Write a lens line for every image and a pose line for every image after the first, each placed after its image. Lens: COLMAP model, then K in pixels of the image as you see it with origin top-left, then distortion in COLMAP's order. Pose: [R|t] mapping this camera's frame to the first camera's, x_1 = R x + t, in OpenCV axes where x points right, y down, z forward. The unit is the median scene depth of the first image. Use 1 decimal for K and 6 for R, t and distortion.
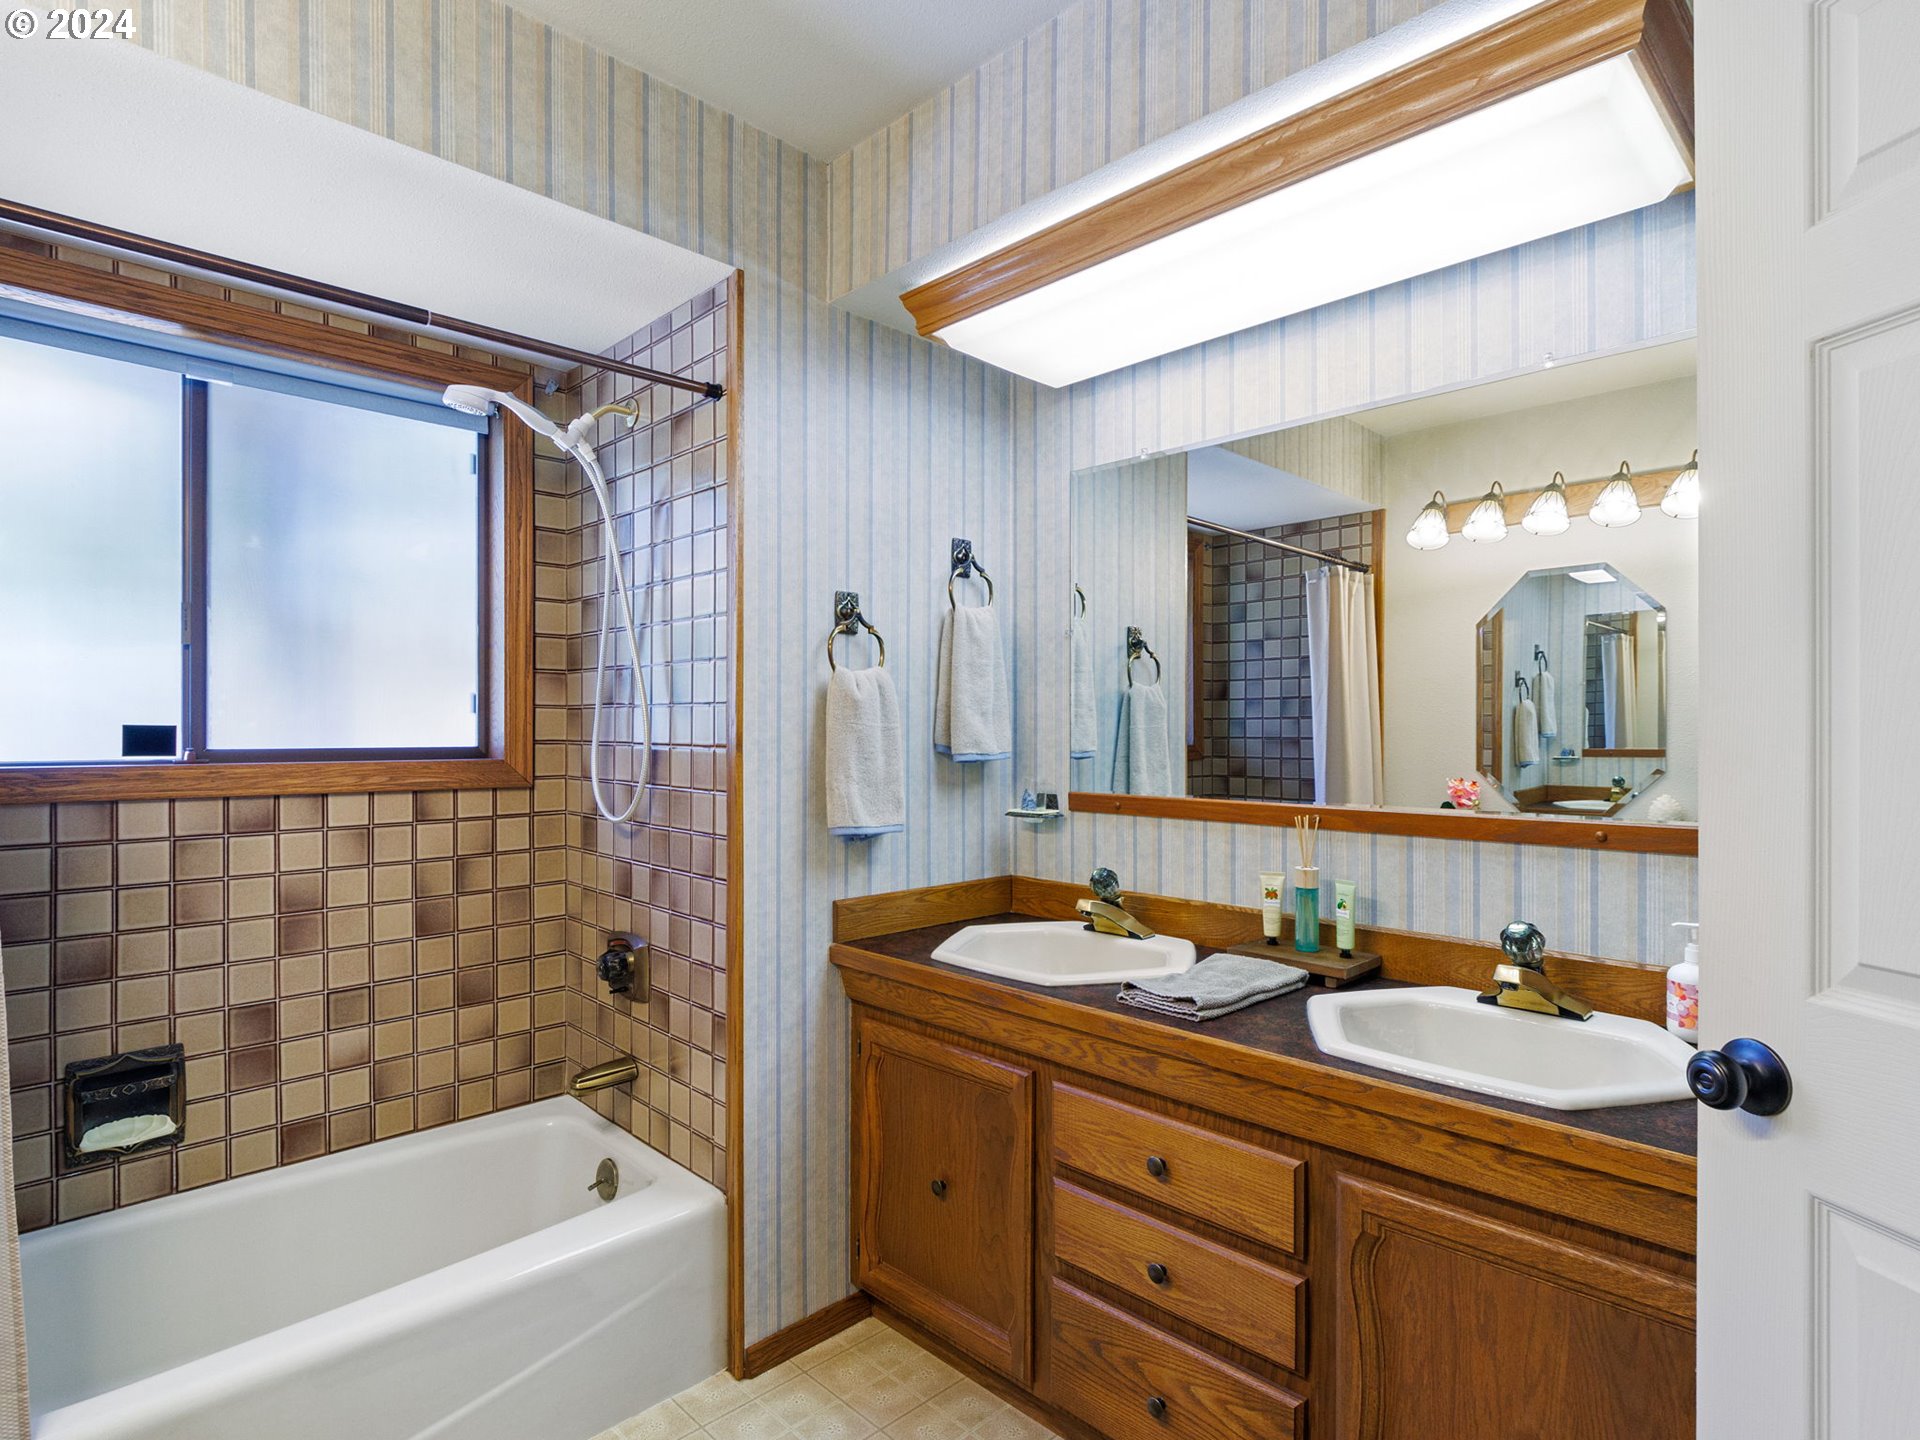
lens RADIAL K [[1003.4, 0, 955.9], [0, 1003.4, 723.5], [0, 0, 1]] dist [0.002617, -0.008867]
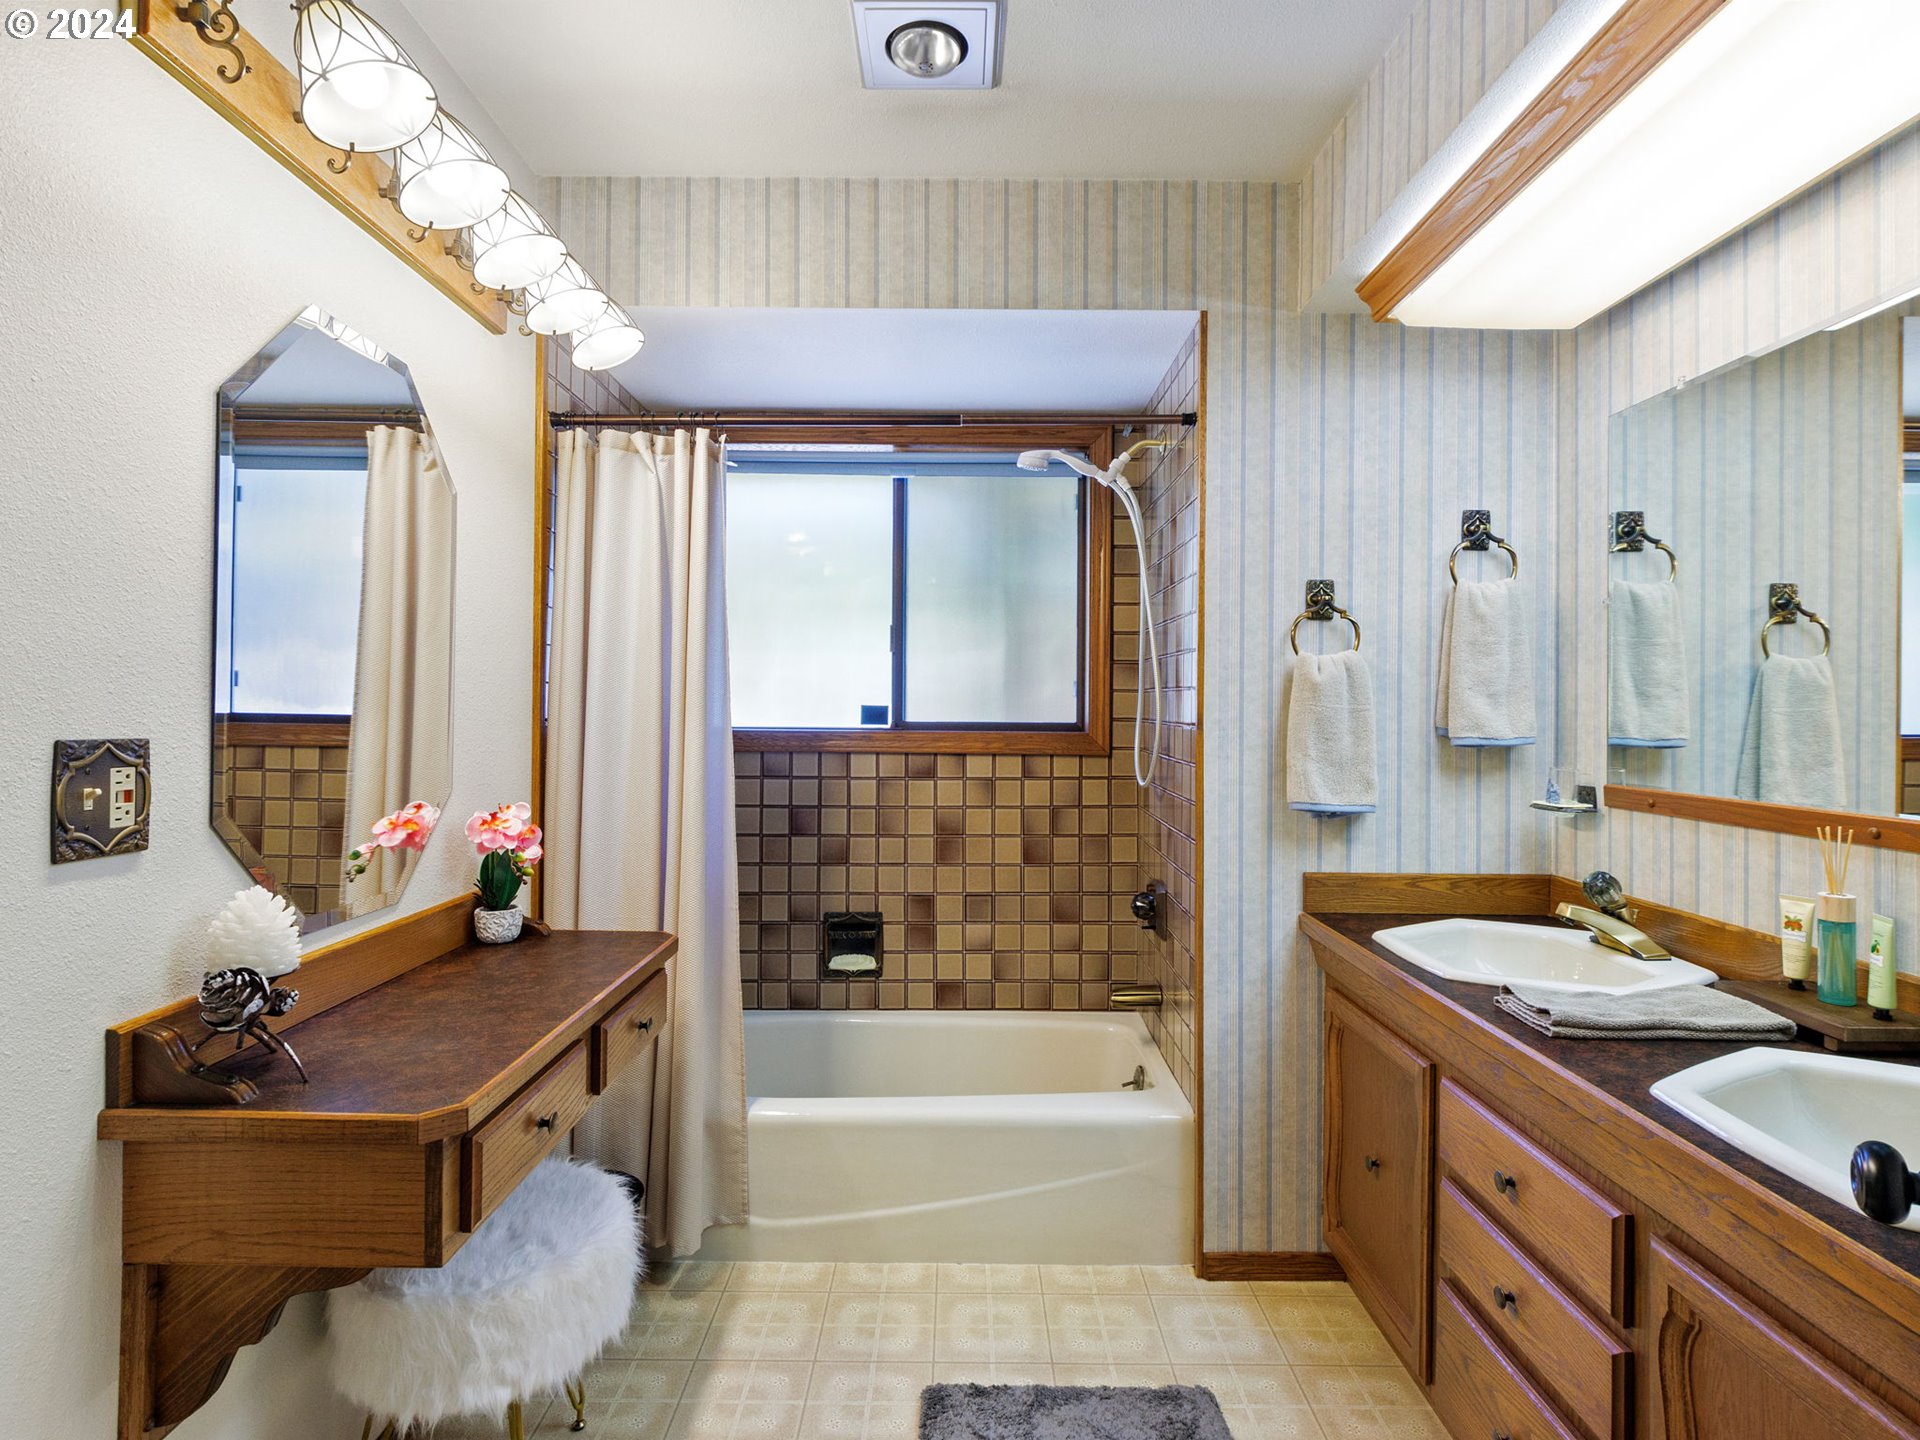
lens RADIAL K [[989.5, 0, 962.8], [0, 989.5, 696.1], [0, 0, 1]] dist [0.004245, -0.010378]
pose [[0.717051, -0.003766, -0.697011, 0.355687], [-0.002379, 0.999966, -0.007850, -0.000358], [0.697017, 0.007287, 0.717018, -0.004228]]
